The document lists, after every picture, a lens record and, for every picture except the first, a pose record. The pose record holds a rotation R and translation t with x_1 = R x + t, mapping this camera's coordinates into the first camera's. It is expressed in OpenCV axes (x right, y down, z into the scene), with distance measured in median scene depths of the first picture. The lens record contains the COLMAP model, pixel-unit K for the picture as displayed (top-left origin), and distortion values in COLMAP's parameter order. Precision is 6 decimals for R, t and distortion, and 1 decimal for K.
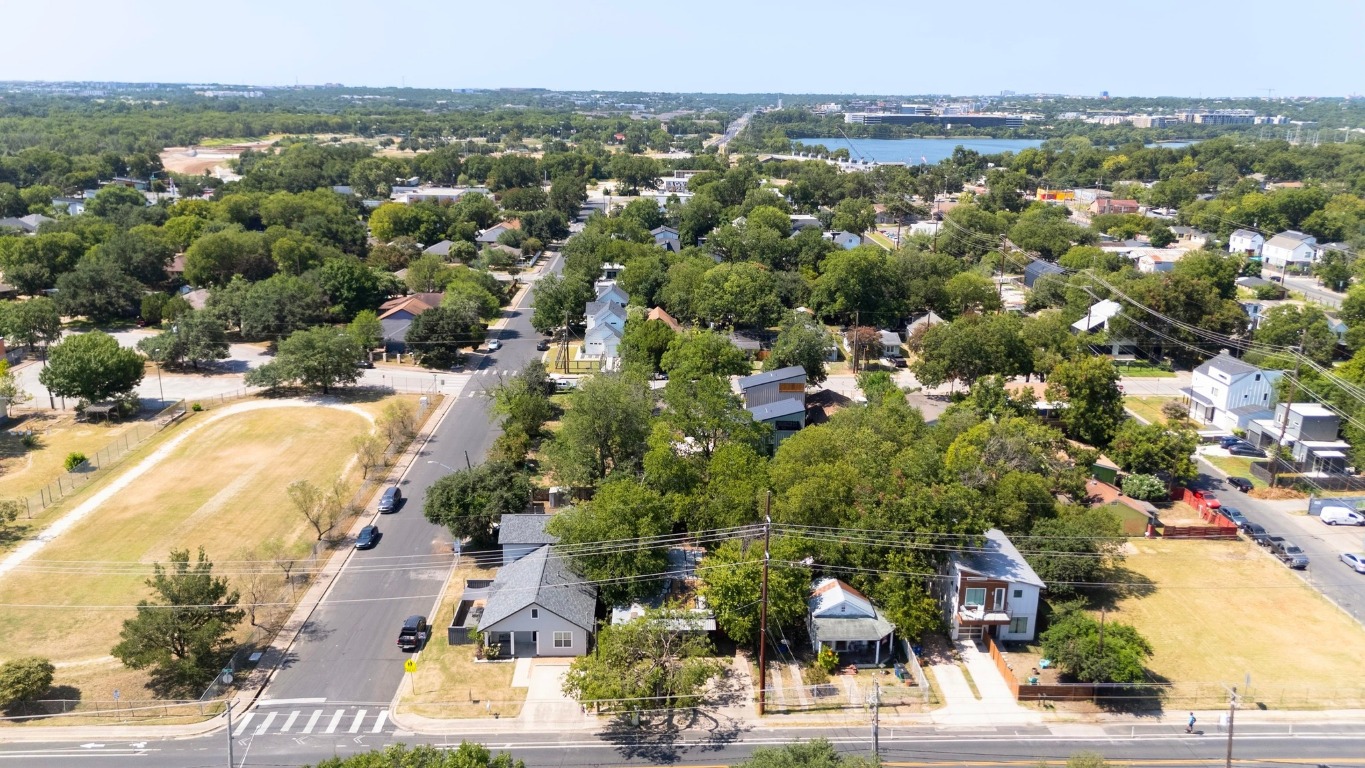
lens RADIAL K [[1009.0, 0, 688.6], [0, 1009.0, 380.2], [0, 0, 1]] dist [0.061202, -0.059852]
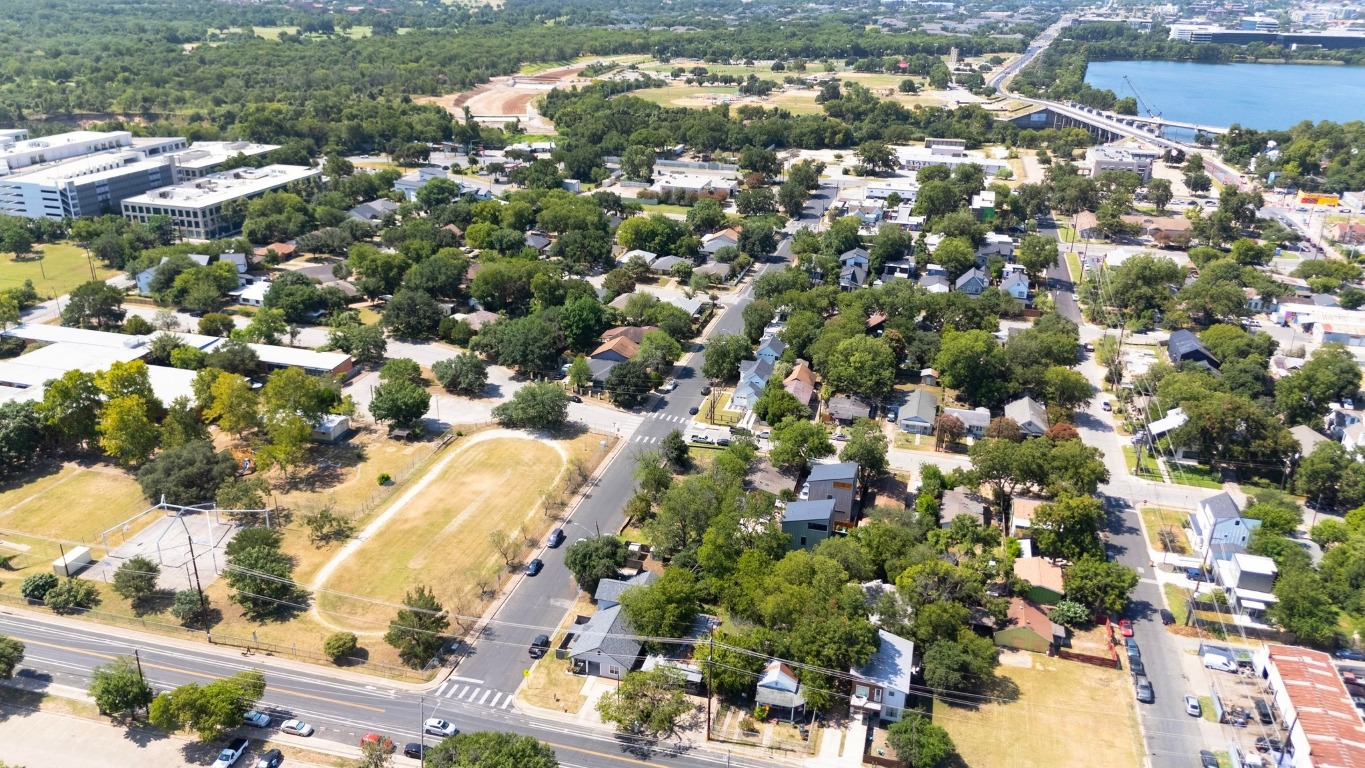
lens RADIAL K [[1009.0, 0, 688.6], [0, 1009.0, 380.2], [0, 0, 1]] dist [0.061202, -0.059852]
pose [[0.957318, 0.111087, -0.266837, 0.340043], [-0.081991, 0.989641, 0.117846, -0.376167], [0.277164, -0.090938, 0.956509, -0.479495]]
